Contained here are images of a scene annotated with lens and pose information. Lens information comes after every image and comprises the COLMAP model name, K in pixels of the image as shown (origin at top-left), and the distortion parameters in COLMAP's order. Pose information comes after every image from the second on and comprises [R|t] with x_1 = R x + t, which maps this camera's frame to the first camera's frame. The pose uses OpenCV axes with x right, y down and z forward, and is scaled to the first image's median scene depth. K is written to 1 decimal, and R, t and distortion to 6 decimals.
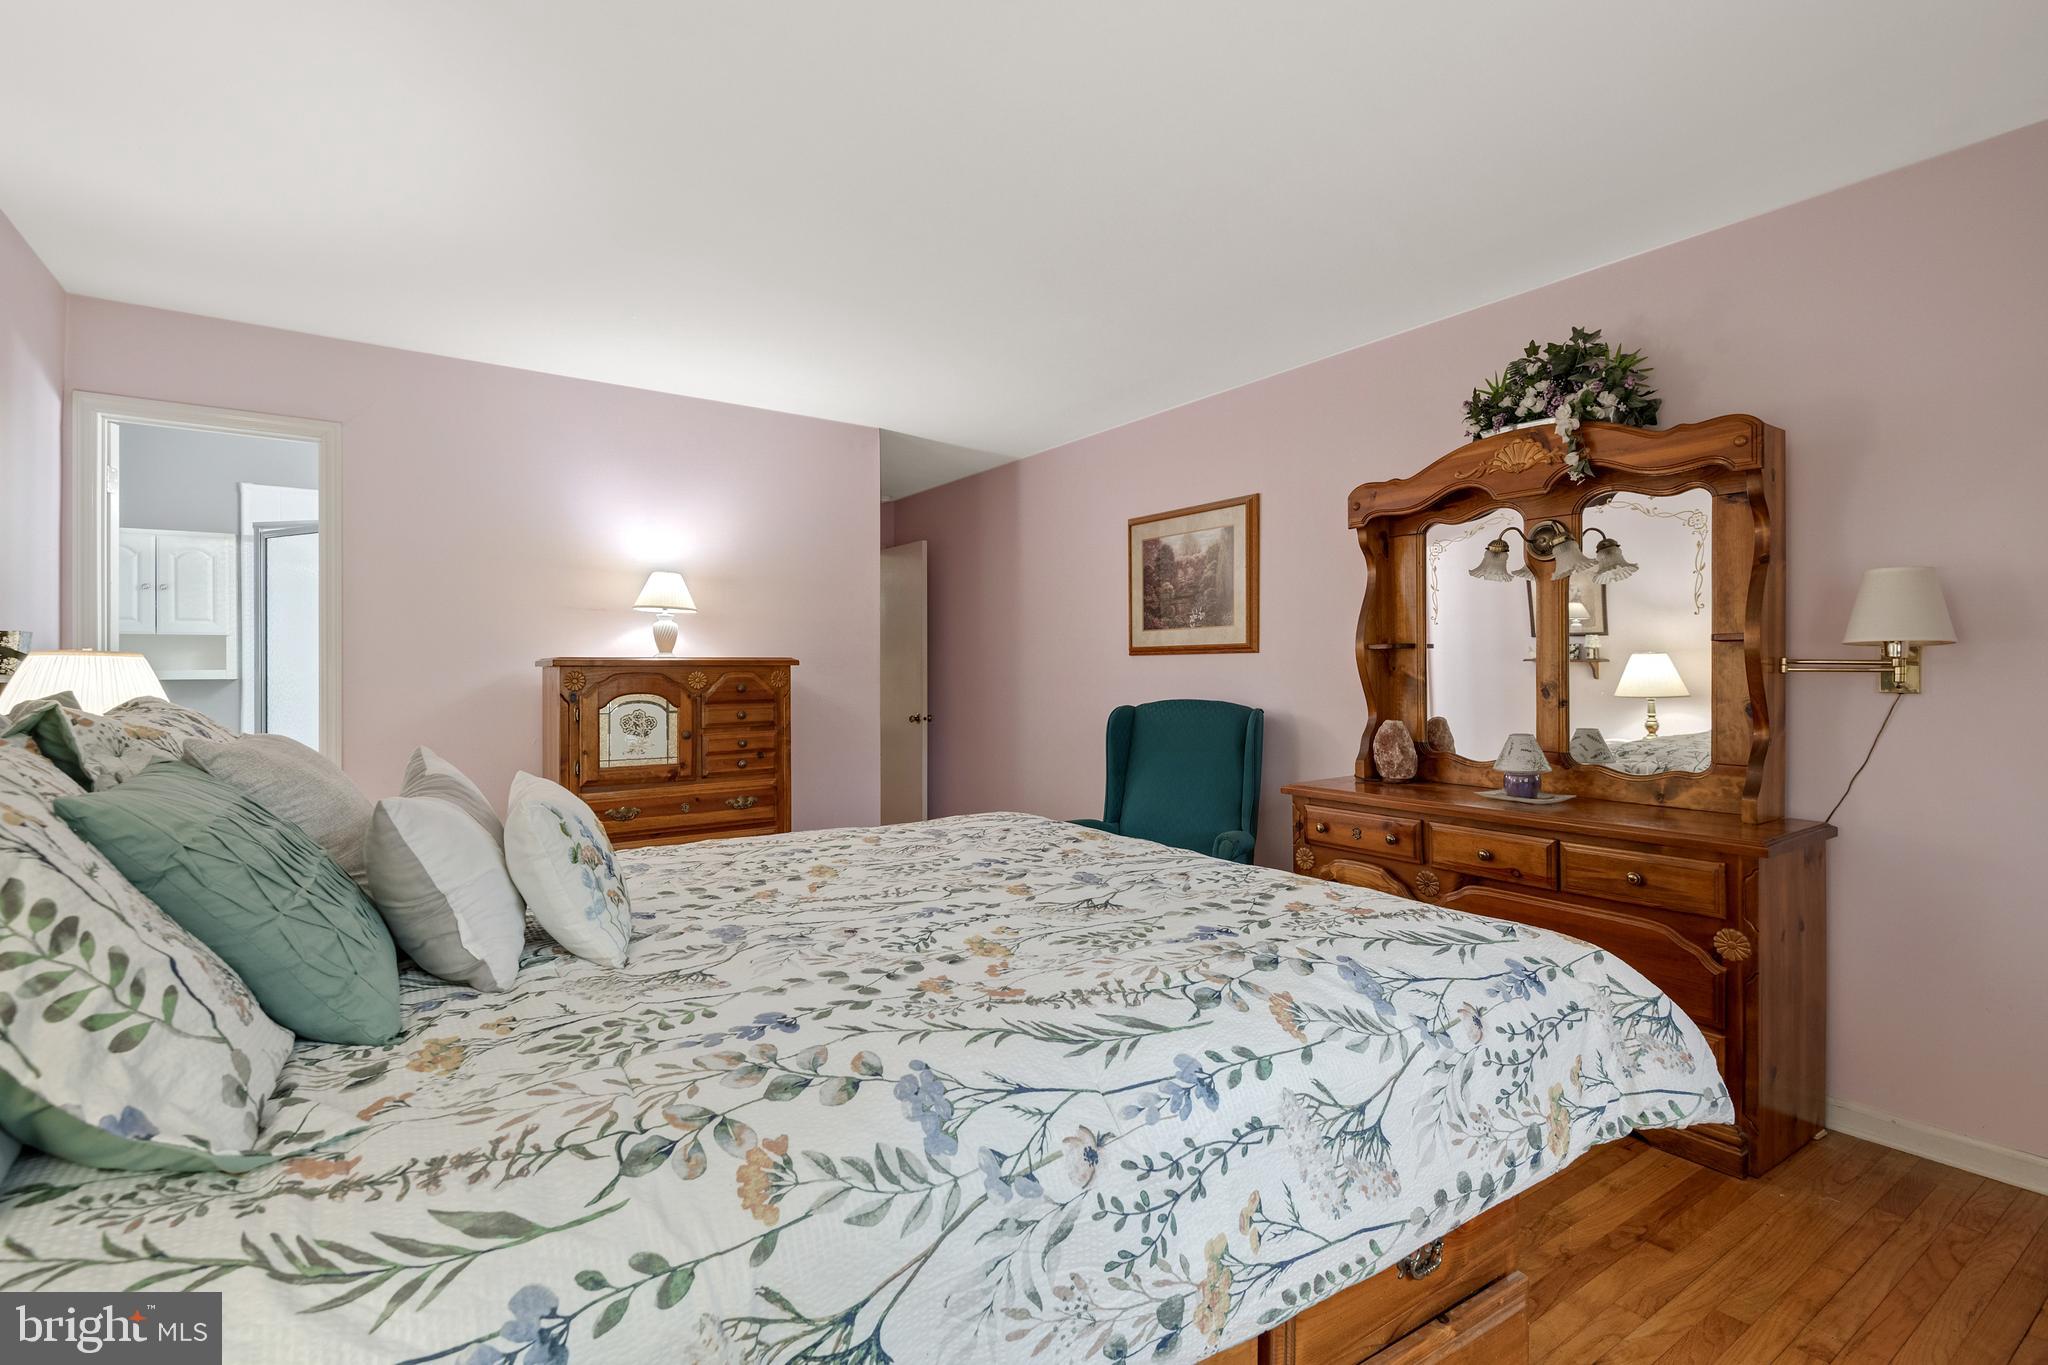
lens RADIAL K [[946.6, 0, 1029.6], [0, 946.6, 669.0], [0, 0, 1]] dist [0.019314, -0.019305]
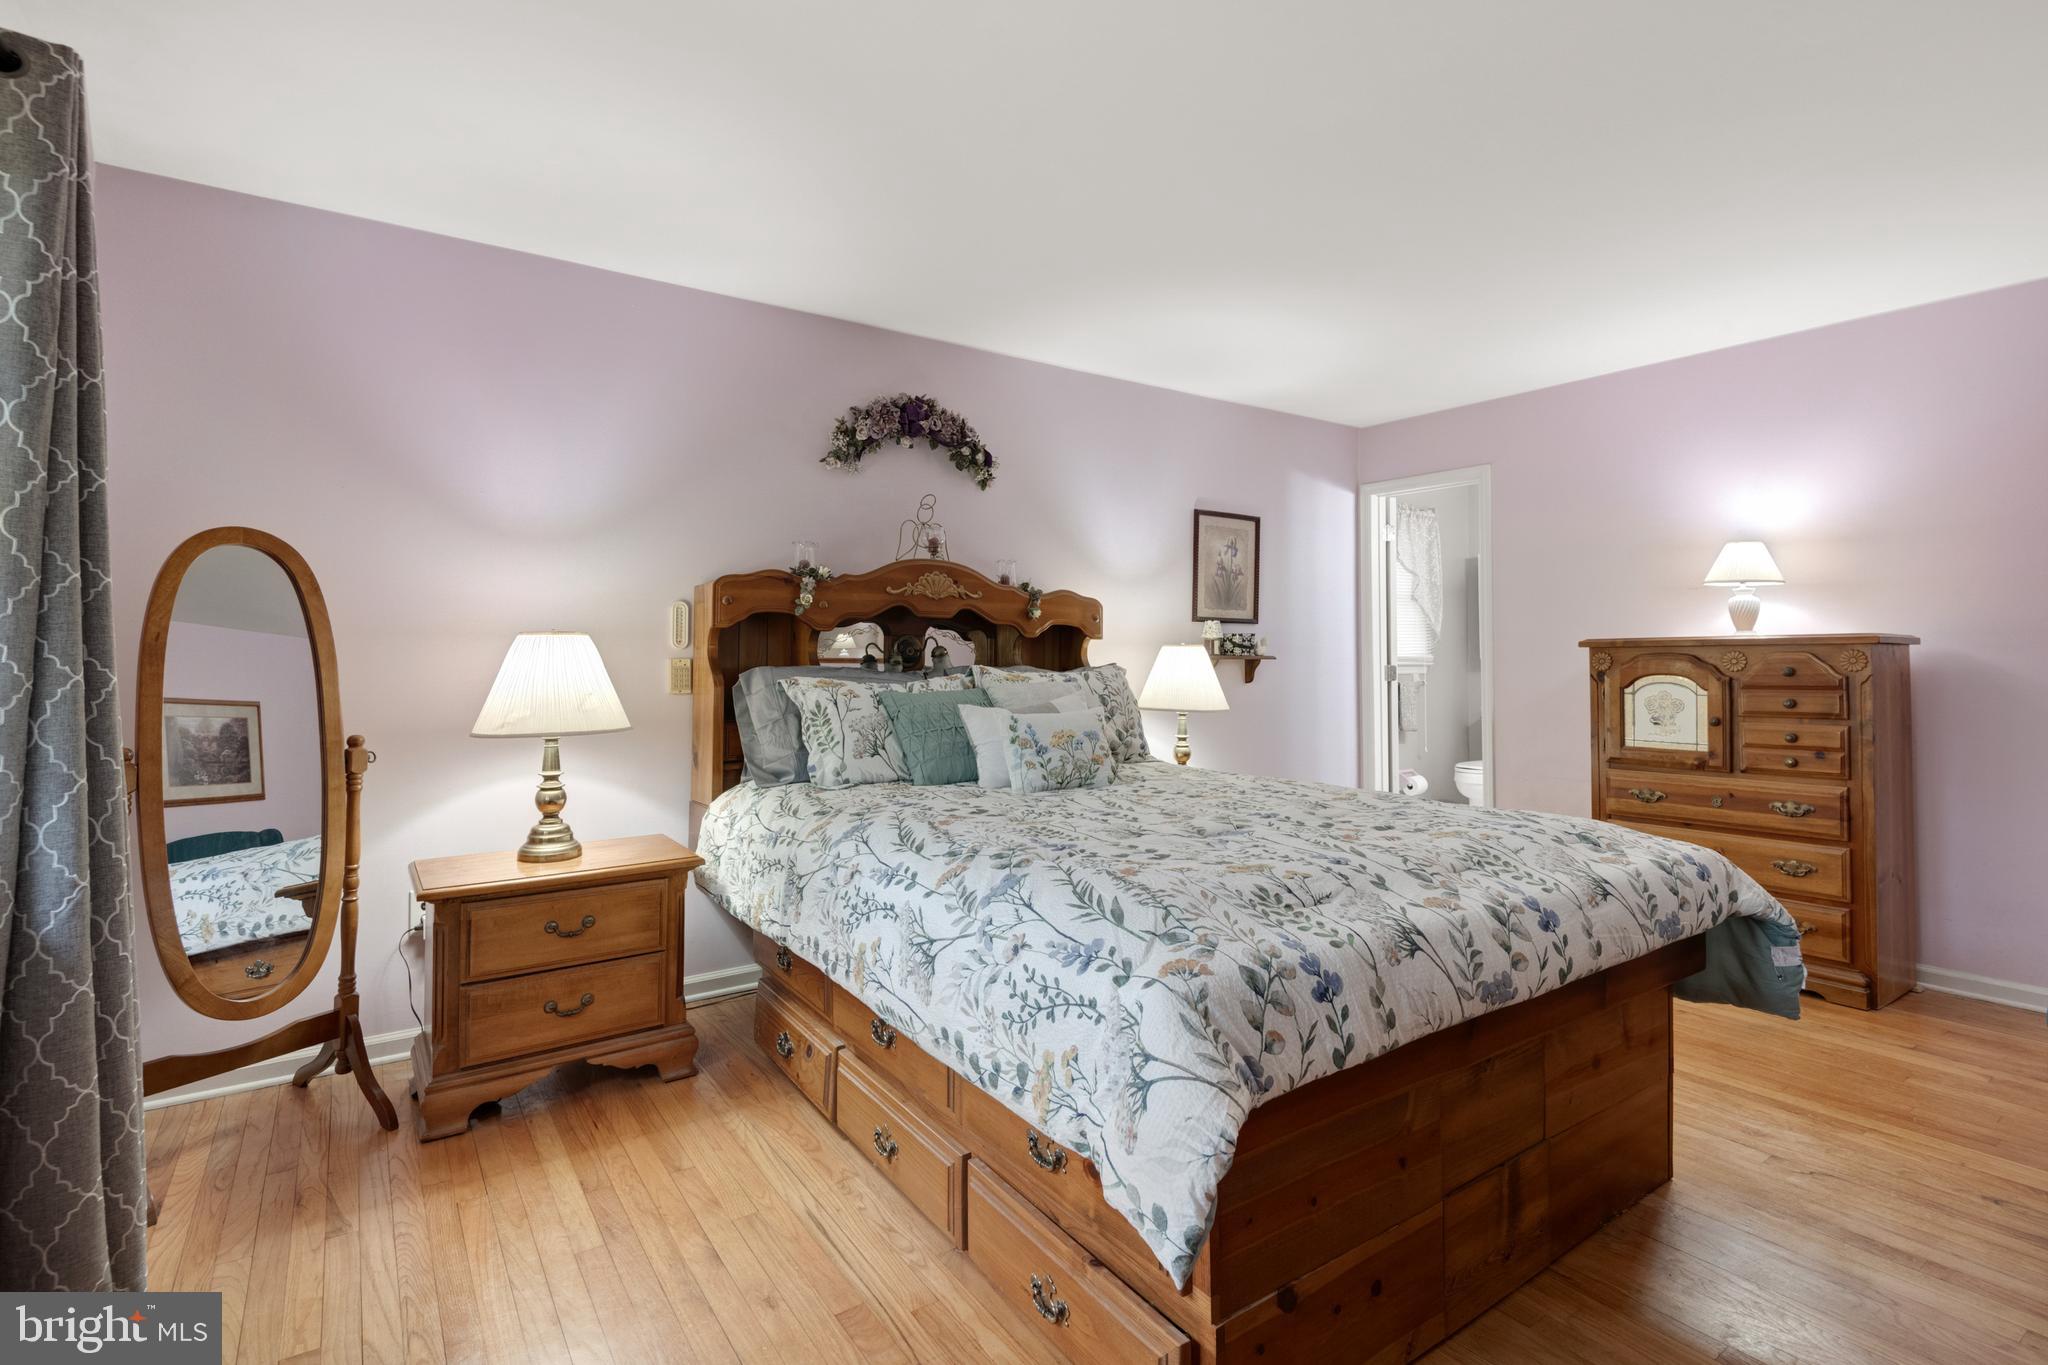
lens RADIAL K [[946.6, 0, 1029.6], [0, 946.6, 669.0], [0, 0, 1]] dist [0.019314, -0.019305]
pose [[0.023289, 0.014079, -0.999630, 0.547493], [0.005984, 0.999881, 0.014222, 0.002697], [0.999711, -0.006313, 0.023202, 0.331977]]
